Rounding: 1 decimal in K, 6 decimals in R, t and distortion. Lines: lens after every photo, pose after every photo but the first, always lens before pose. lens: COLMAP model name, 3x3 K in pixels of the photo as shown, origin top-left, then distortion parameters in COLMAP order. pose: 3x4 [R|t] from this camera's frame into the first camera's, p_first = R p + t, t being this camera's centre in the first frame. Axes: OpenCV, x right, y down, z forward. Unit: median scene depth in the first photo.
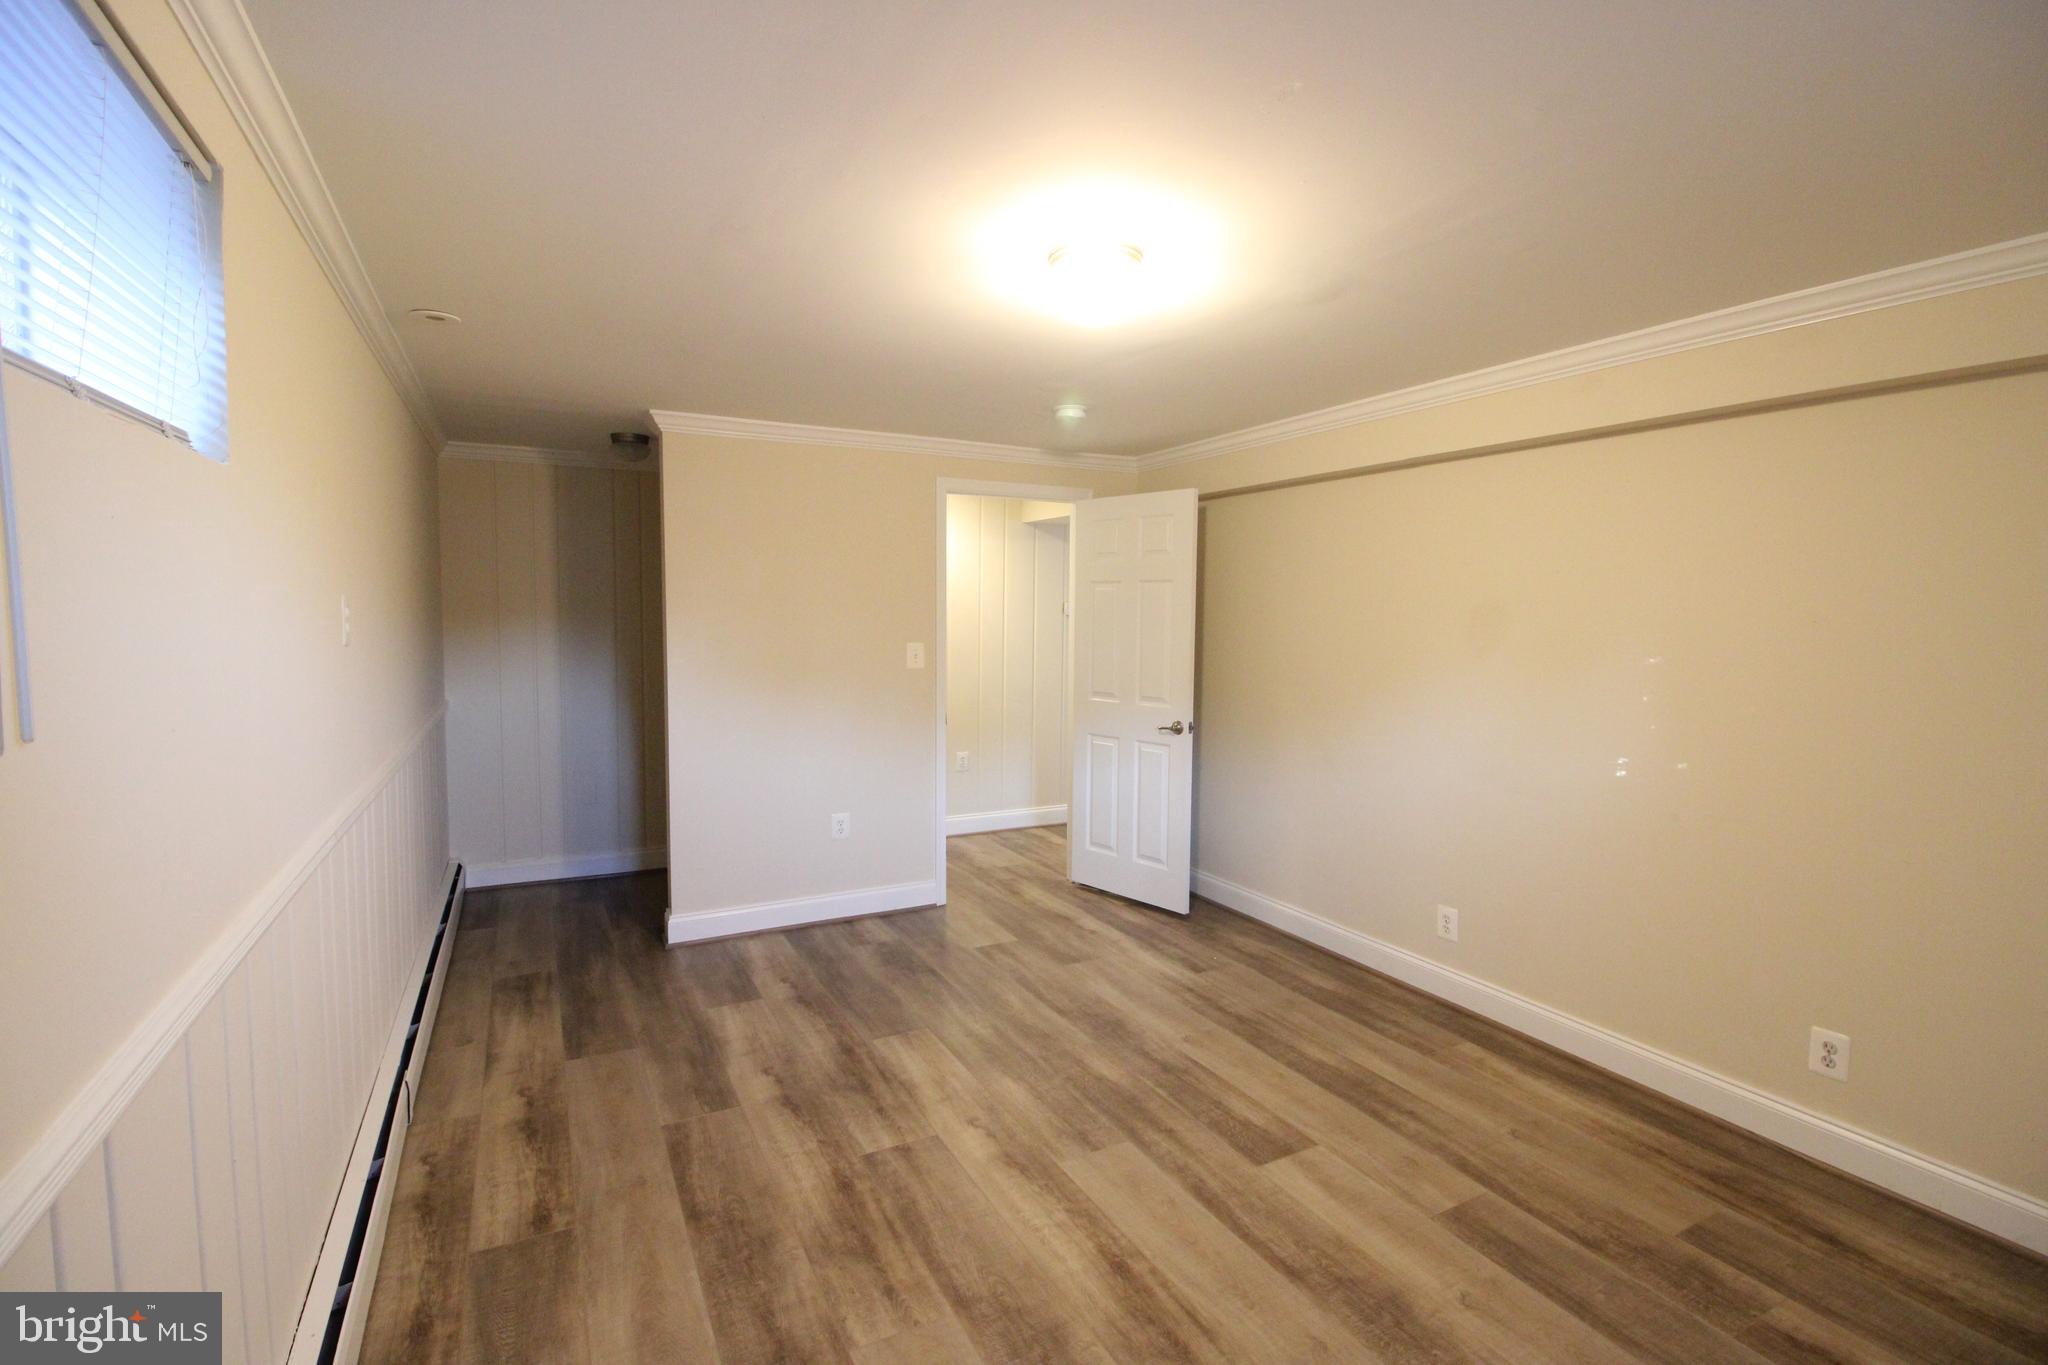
lens RADIAL K [[943.7, 0, 1028.6], [0, 943.7, 664.8], [0, 0, 1]] dist [-0.002541, -0.012280]
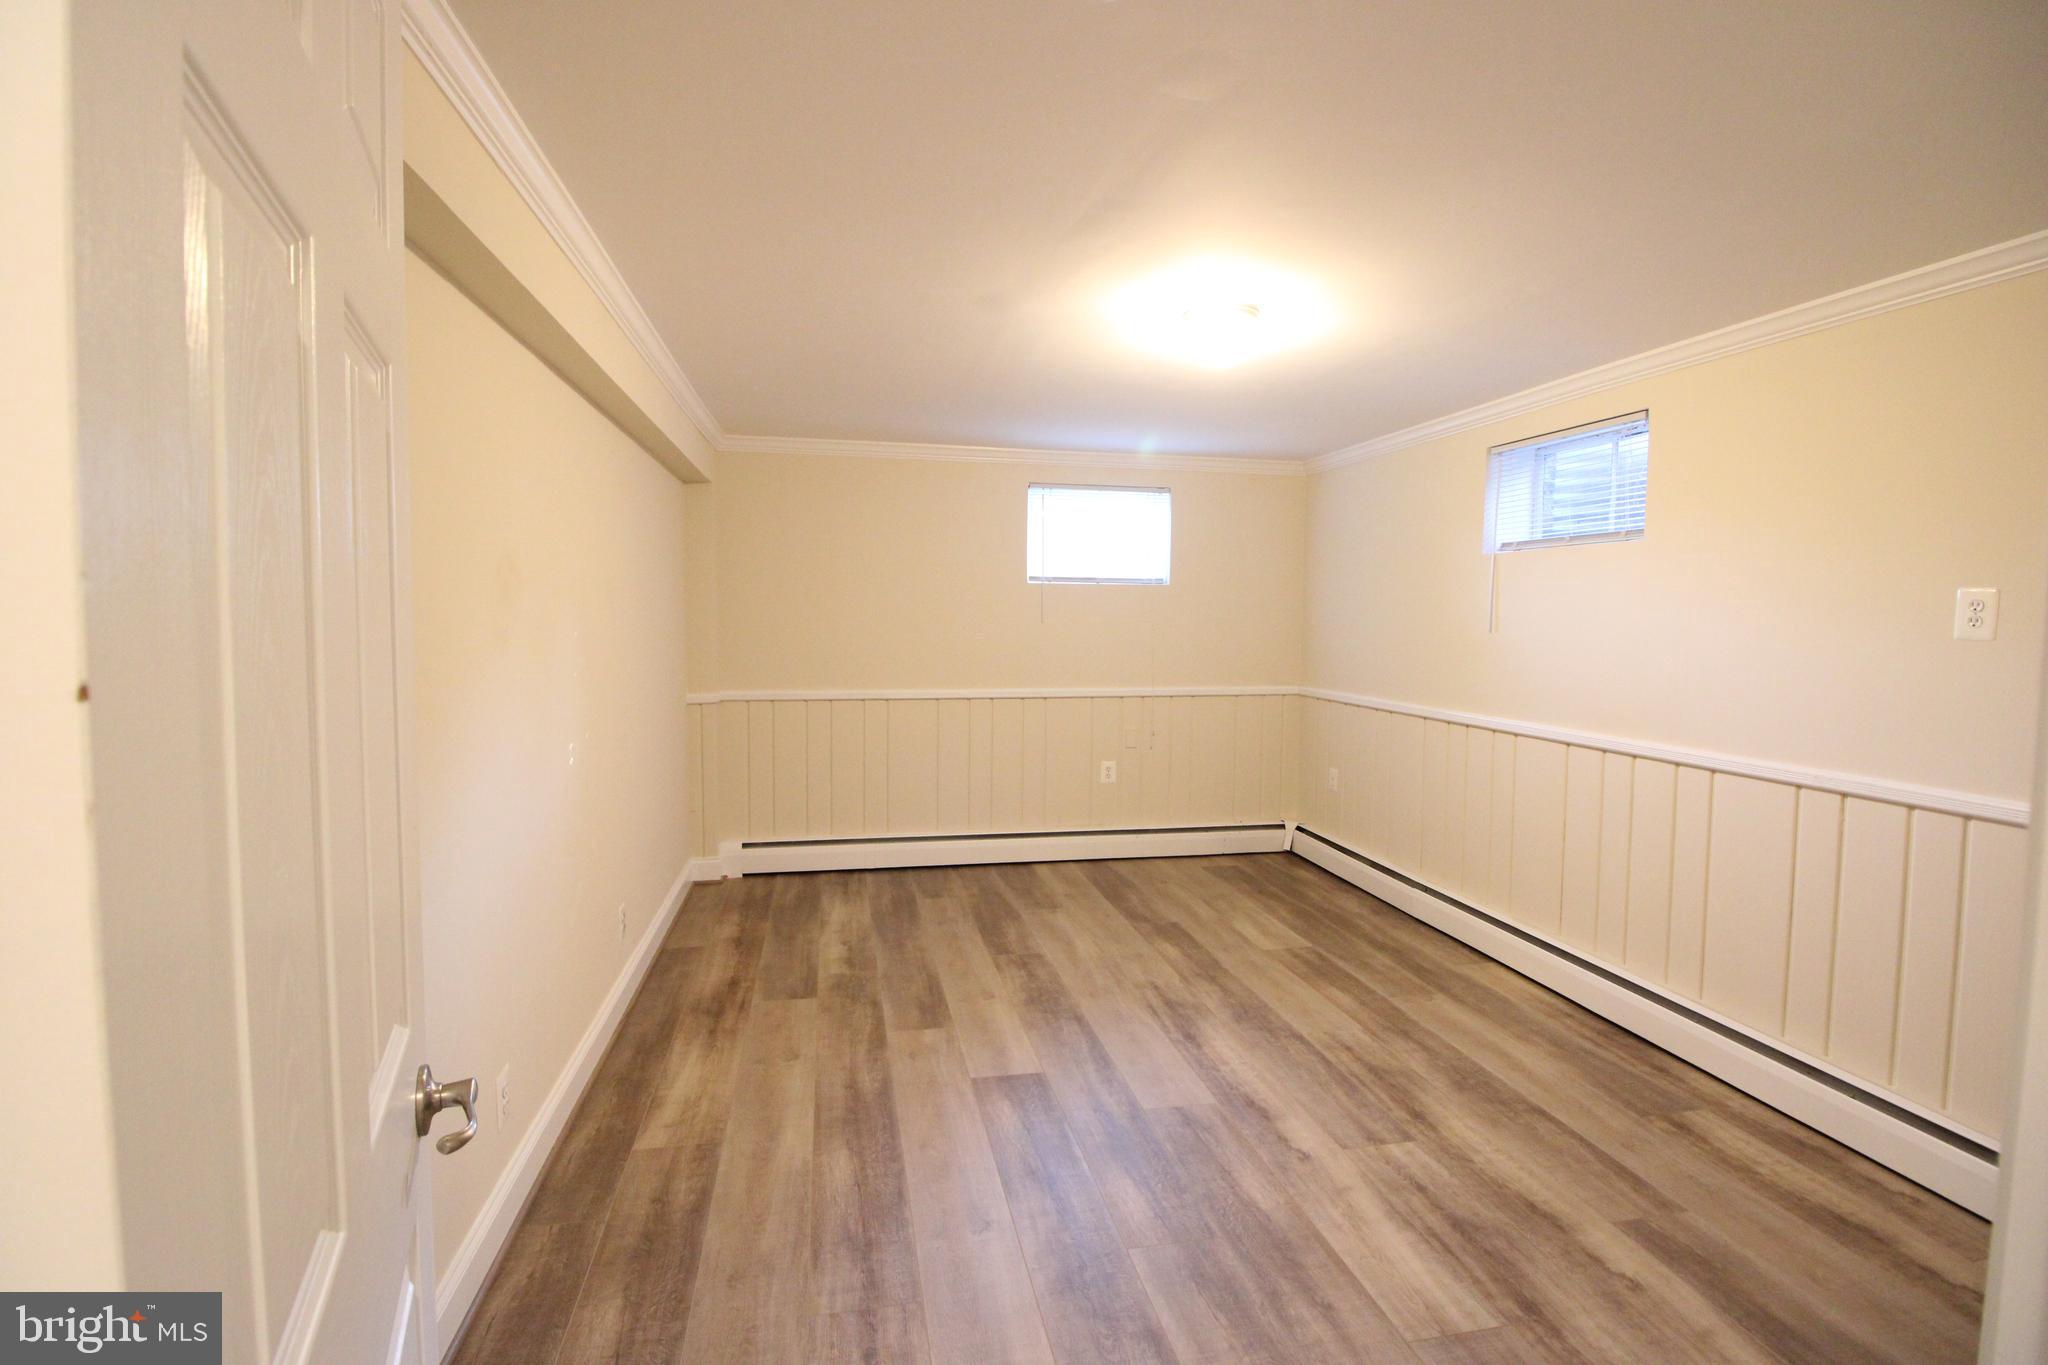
lens RADIAL K [[943.7, 0, 1028.6], [0, 943.7, 664.8], [0, 0, 1]] dist [-0.002541, -0.012280]
pose [[-0.960865, -0.034132, 0.274908, -0.039716], [-0.003300, 0.993720, 0.111845, -0.089689], [-0.276999, 0.106560, -0.954943, 2.013484]]
